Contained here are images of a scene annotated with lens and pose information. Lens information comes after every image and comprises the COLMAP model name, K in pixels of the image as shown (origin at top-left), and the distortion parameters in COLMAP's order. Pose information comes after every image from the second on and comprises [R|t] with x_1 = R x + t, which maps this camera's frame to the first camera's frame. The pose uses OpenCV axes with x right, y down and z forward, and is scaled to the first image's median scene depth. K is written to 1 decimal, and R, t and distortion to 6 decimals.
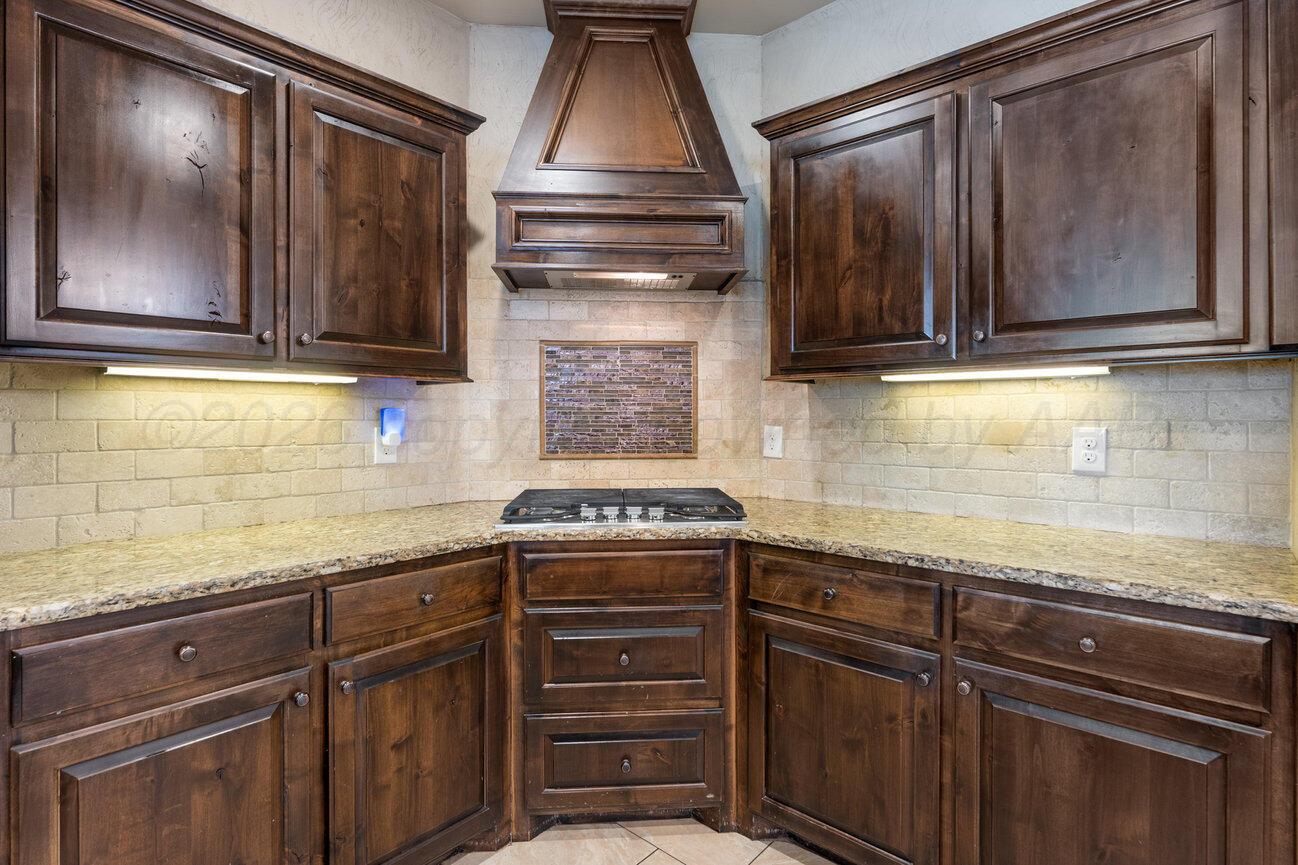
lens RADIAL K [[637.8, 0, 650.2], [0, 637.8, 417.7], [0, 0, 1]] dist [-0.003878, -0.001017]
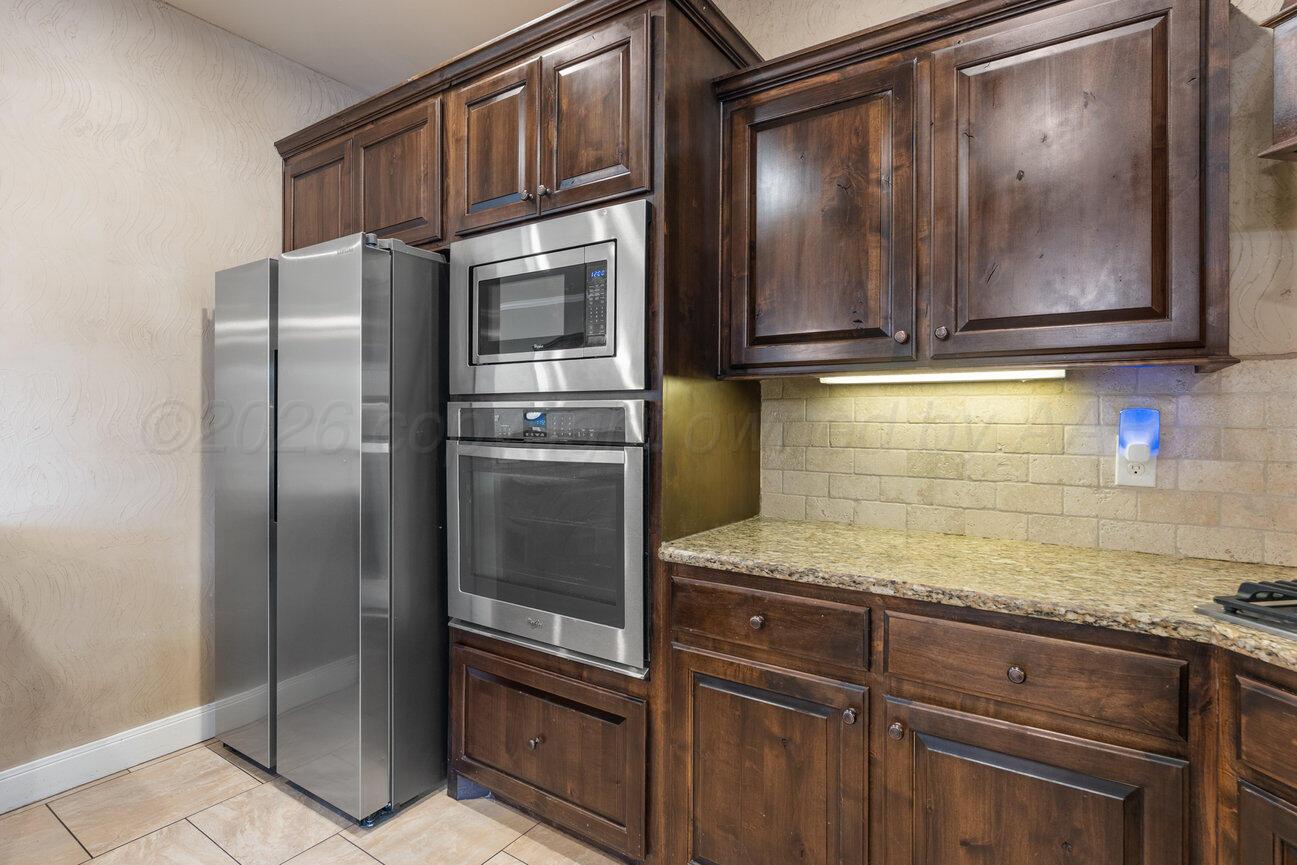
lens RADIAL K [[637.4, 0, 649.6], [0, 637.4, 420.6], [0, 0, 1]] dist [-0.003878, -0.001017]
pose [[0.127781, 0.002201, -0.991800, 0.265090], [-0.006704, 0.999977, 0.001355, 0.001314], [0.991780, 0.006476, 0.127792, 0.431578]]
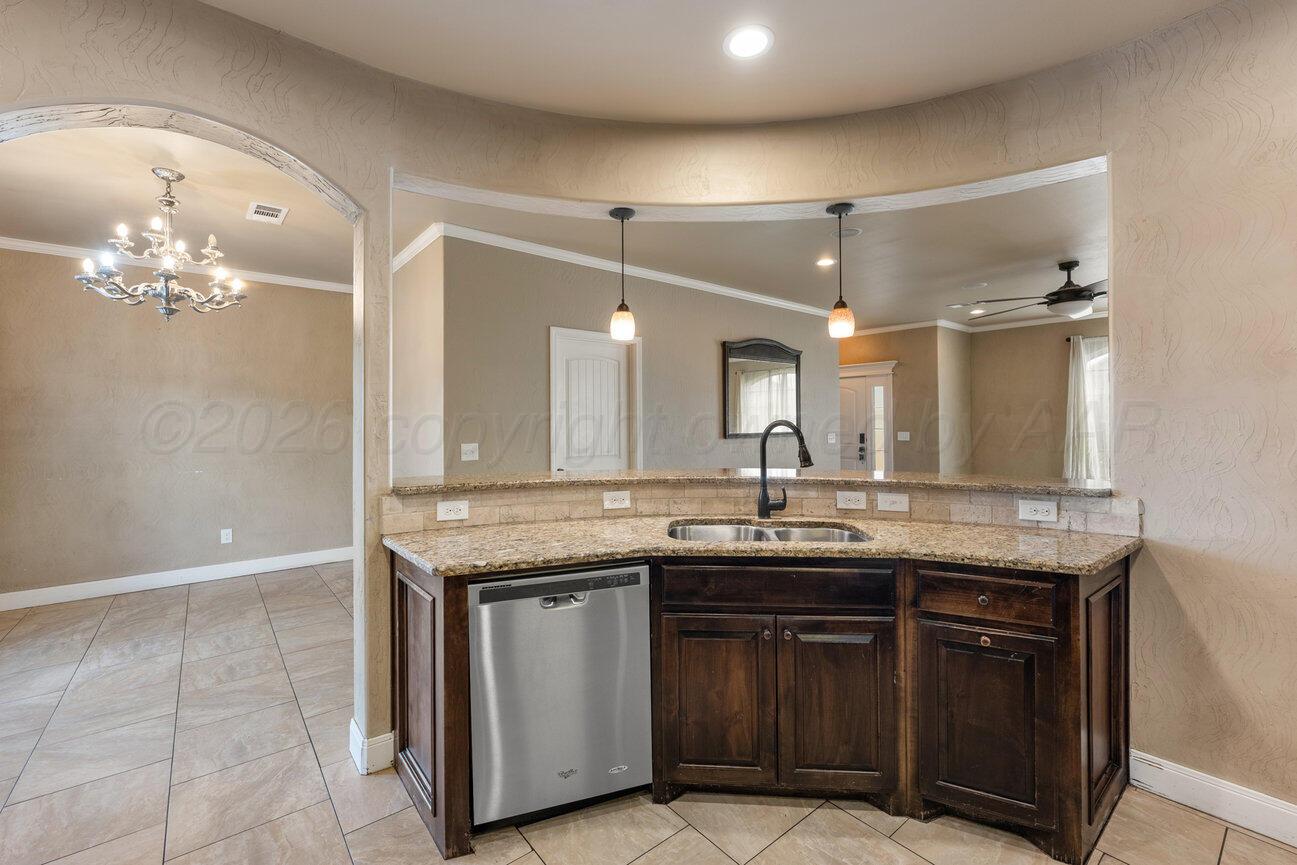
lens RADIAL K [[551.4, 0, 648.9], [0, 551.4, 419.1], [0, 0, 1]] dist [-0.002197, -0.001427]
pose [[-0.986246, 0.009819, 0.164991, -0.103503], [0.008764, 0.999936, -0.007123, -0.059464], [-0.165051, -0.005579, -0.986269, 0.680159]]
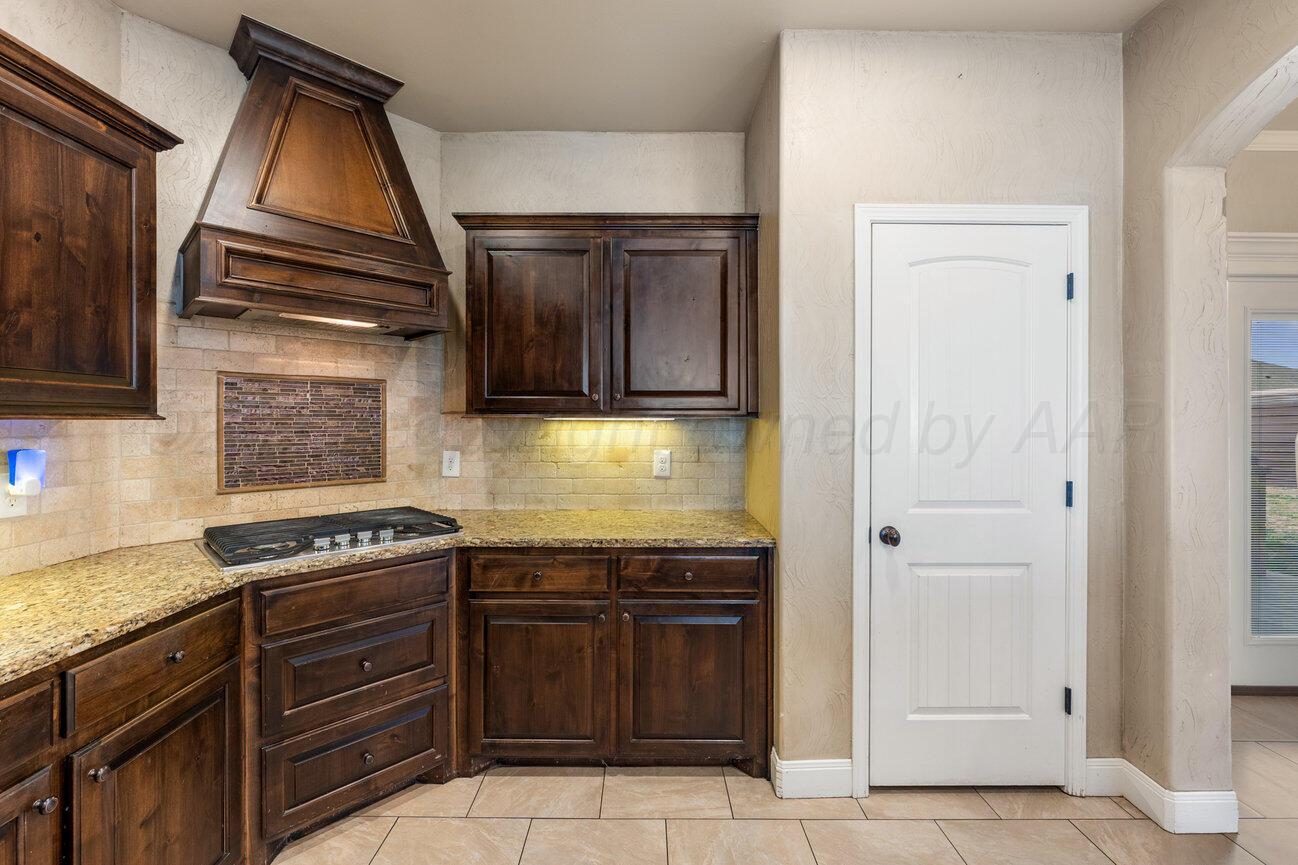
lens RADIAL K [[551.8, 0, 642.2], [0, 551.8, 421.2], [0, 0, 1]] dist [-0.002197, -0.001427]
pose [[0.748965, 0.002026, 0.662607, -0.323898], [-0.001110, 0.999998, -0.001803, -0.059395], [-0.662609, 0.000615, 0.748965, -0.070123]]
